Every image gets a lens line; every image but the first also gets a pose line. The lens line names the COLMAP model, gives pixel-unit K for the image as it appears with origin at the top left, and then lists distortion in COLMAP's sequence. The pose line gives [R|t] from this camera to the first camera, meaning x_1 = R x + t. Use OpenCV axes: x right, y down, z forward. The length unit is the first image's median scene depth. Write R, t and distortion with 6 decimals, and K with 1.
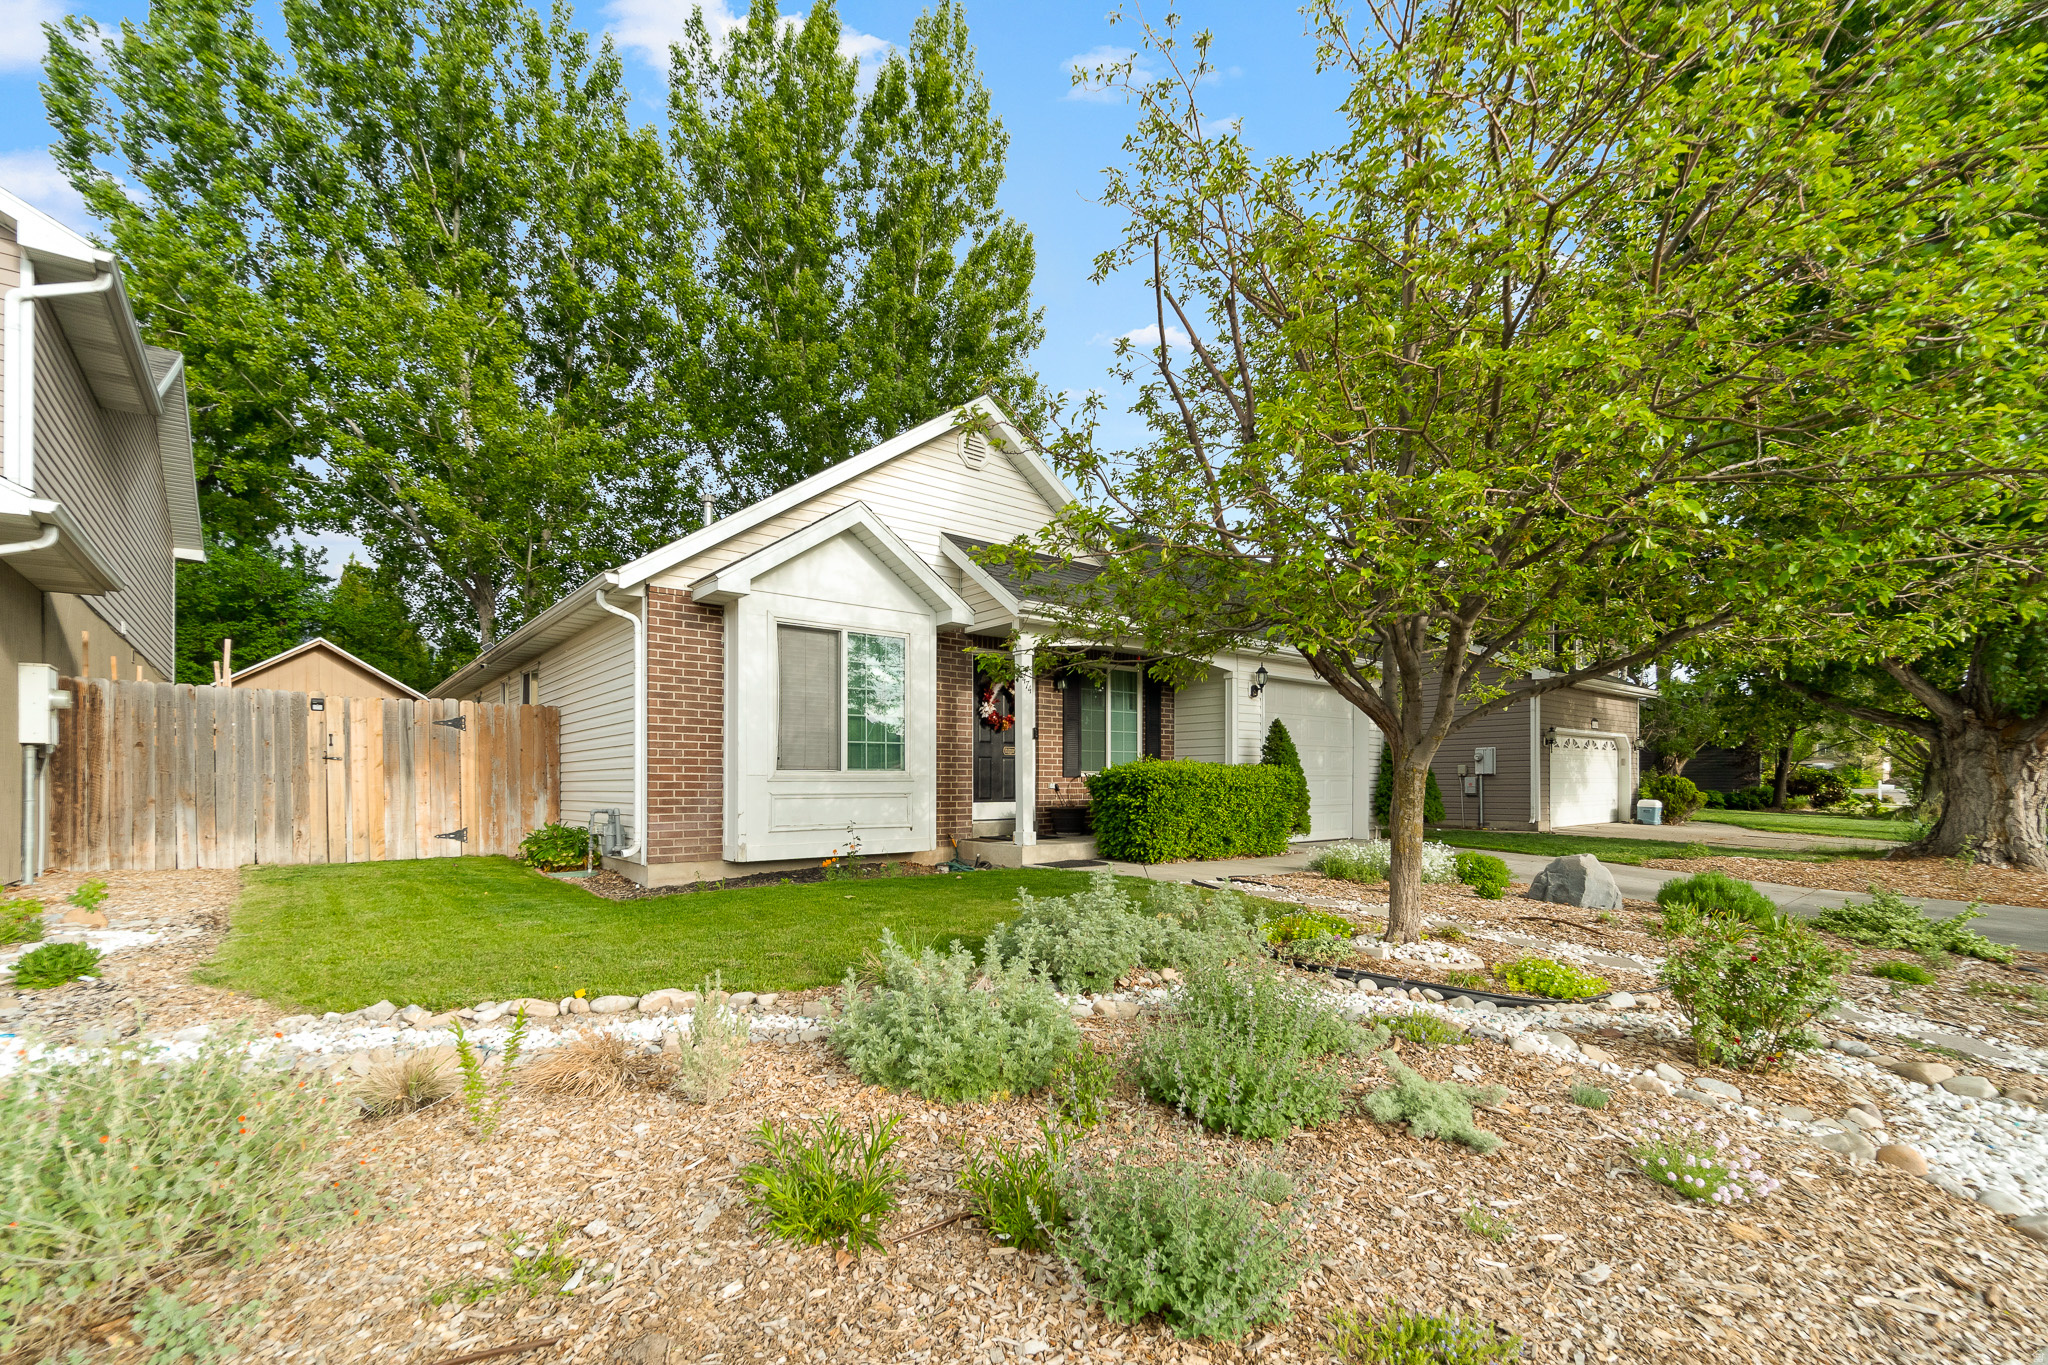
lens RADIAL K [[847.3, 0, 1032.4], [0, 847.3, 688.2], [0, 0, 1]] dist [0.000267, -0.000002]
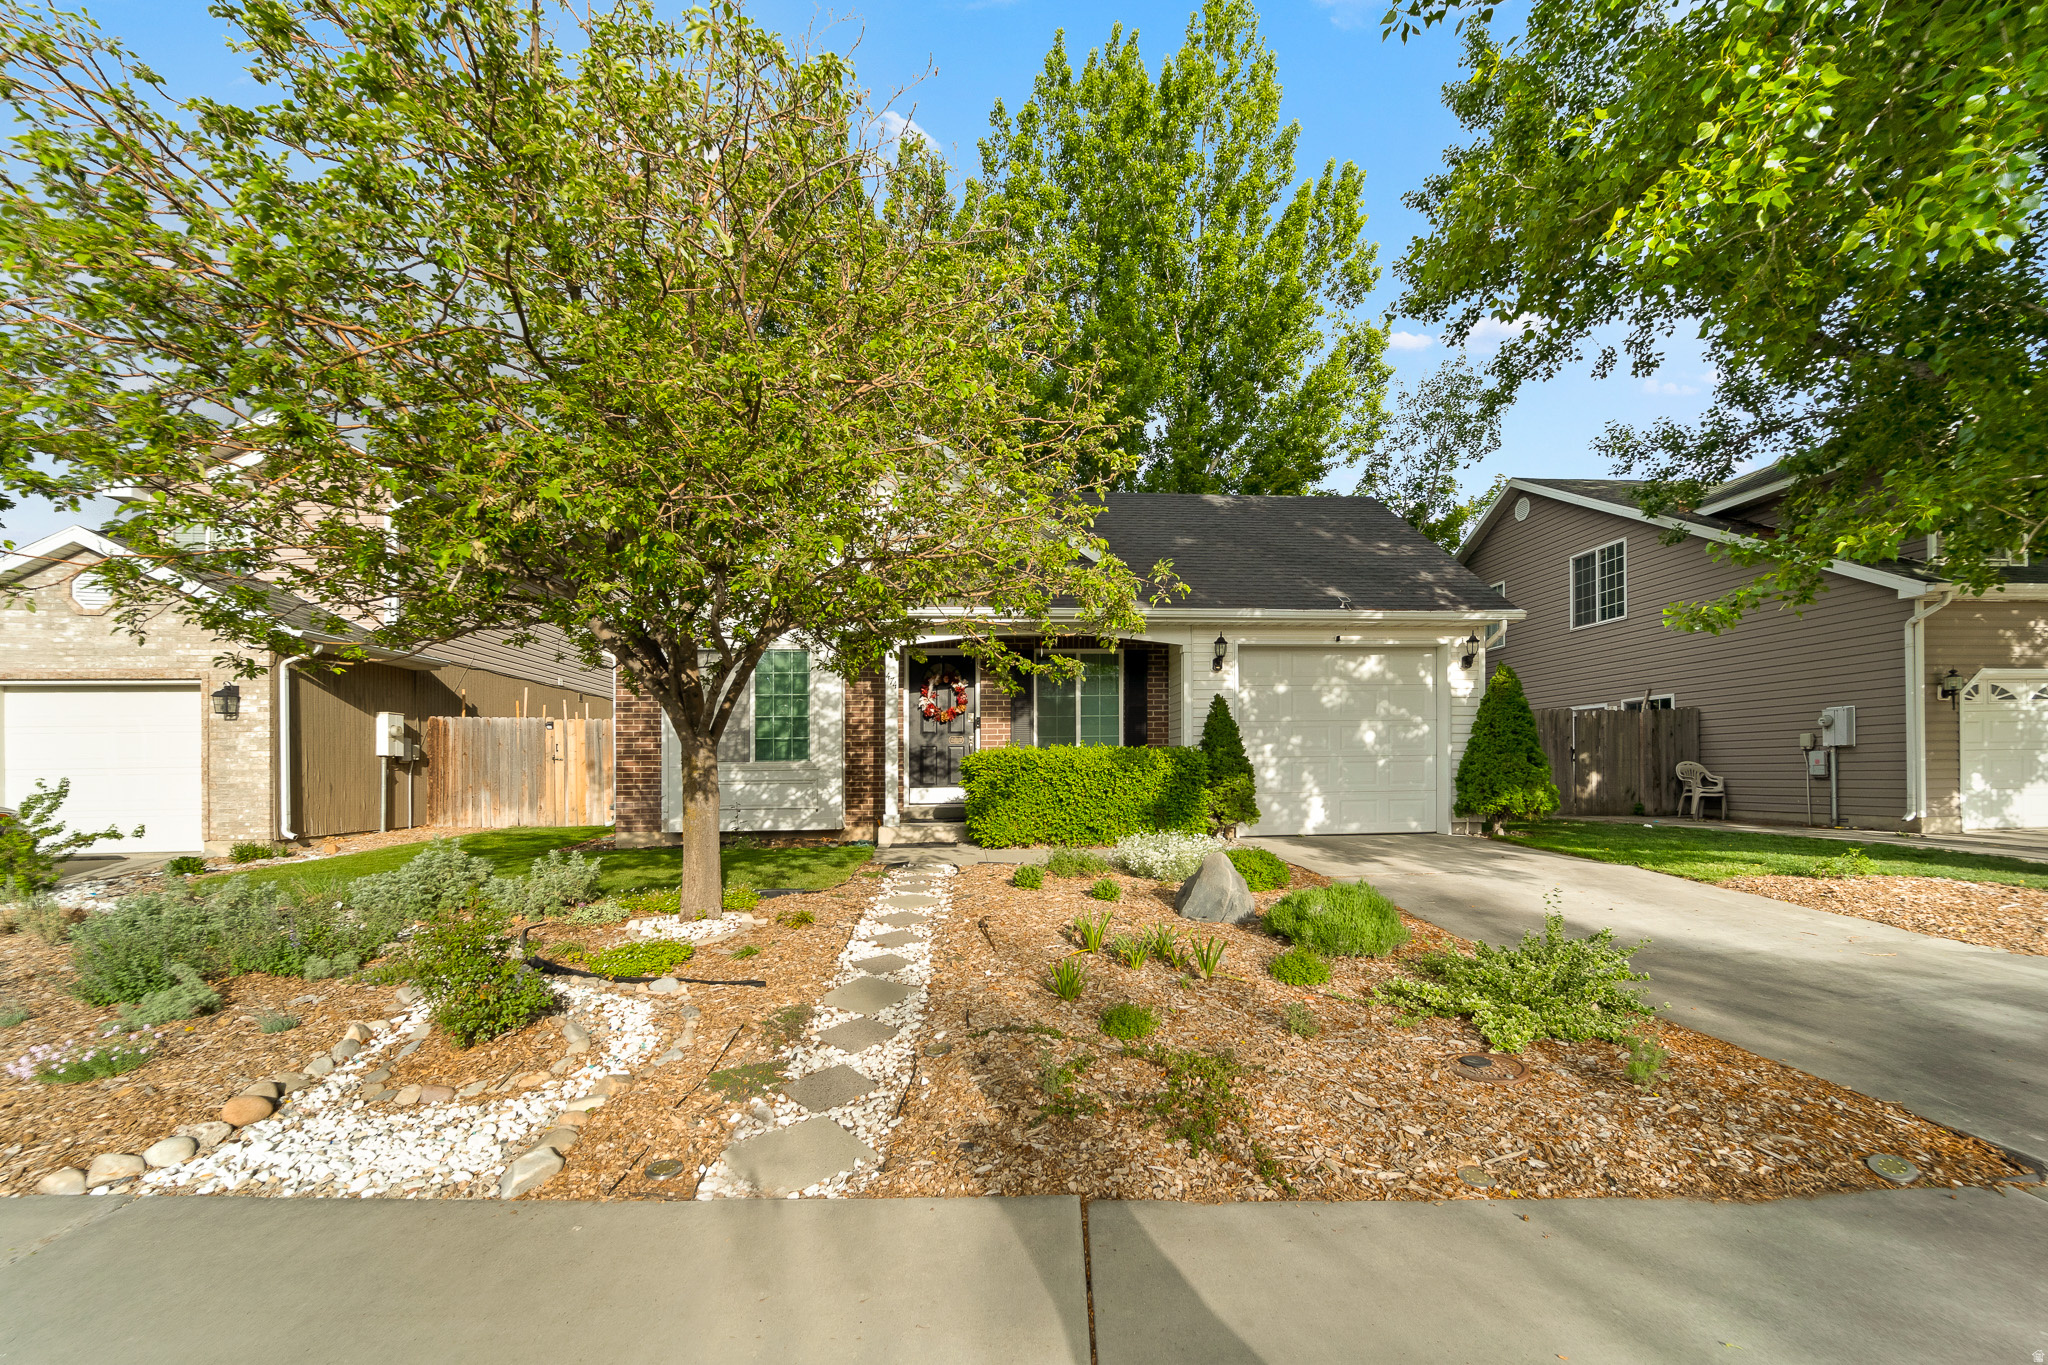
lens RADIAL K [[847.3, 0, 1032.4], [0, 847.3, 688.2], [0, 0, 1]] dist [0.000267, -0.000002]
pose [[0.833907, -0.071381, -0.547270, 0.594337], [0.073777, 0.997119, -0.017637, 0.031420], [0.546952, -0.025669, 0.836770, 0.127268]]
